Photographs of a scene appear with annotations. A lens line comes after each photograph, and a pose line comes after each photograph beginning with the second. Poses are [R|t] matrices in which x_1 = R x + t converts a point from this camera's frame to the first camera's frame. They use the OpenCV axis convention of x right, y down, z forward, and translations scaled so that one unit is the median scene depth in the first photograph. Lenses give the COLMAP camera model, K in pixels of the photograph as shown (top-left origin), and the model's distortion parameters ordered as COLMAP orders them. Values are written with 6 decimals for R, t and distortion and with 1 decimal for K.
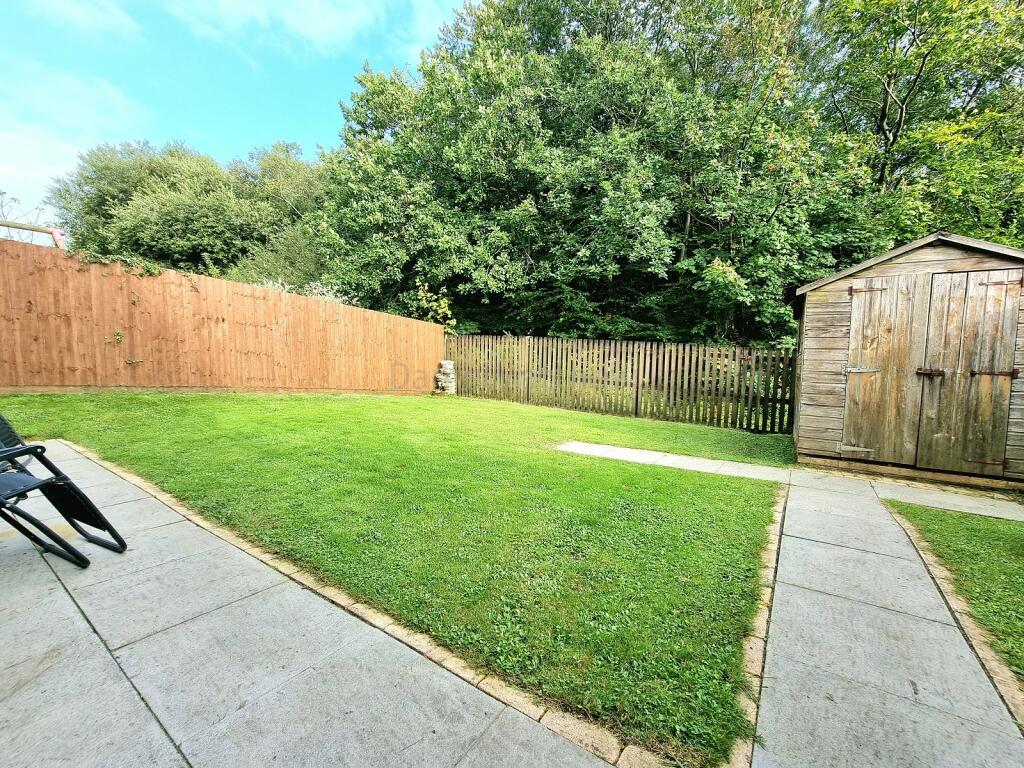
lens RADIAL K [[422.1, 0, 519.3], [0, 422.1, 394.9], [0, 0, 1]] dist [-0.010401, 0.003937]
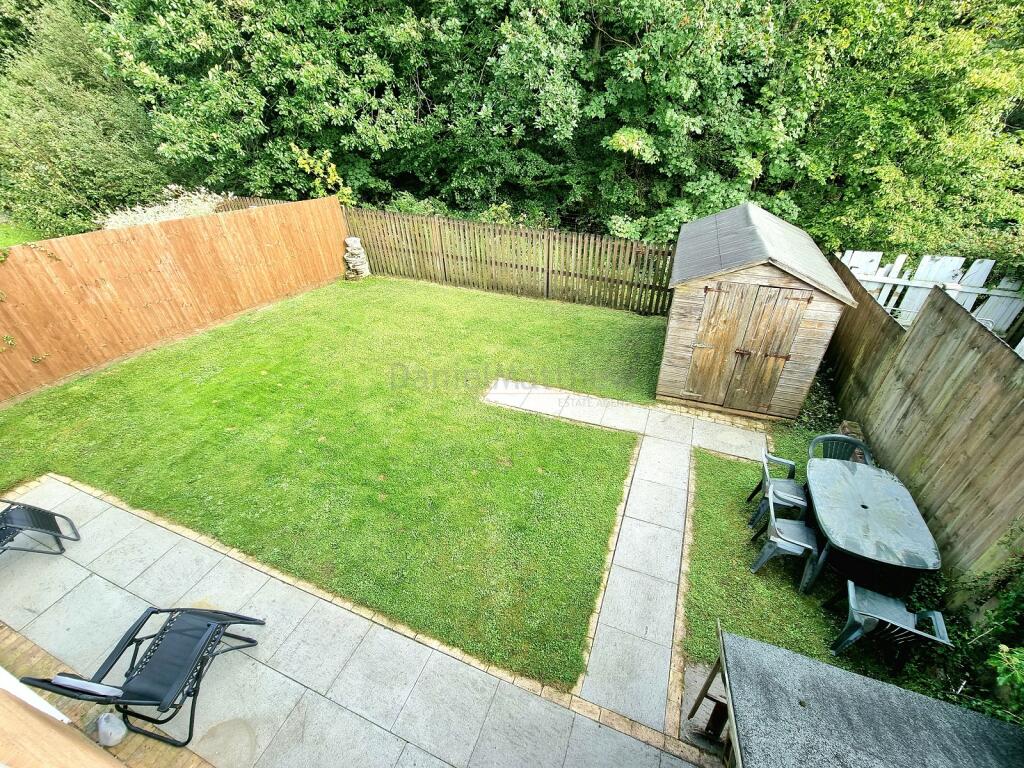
lens RADIAL K [[422.1, 0, 519.3], [0, 422.1, 394.9], [0, 0, 1]] dist [-0.010401, 0.003937]
pose [[0.976027, -0.155789, 0.151993, -0.010074], [0.057635, 0.858401, 0.509731, -0.603699], [-0.209881, -0.488751, 0.846801, -0.113710]]
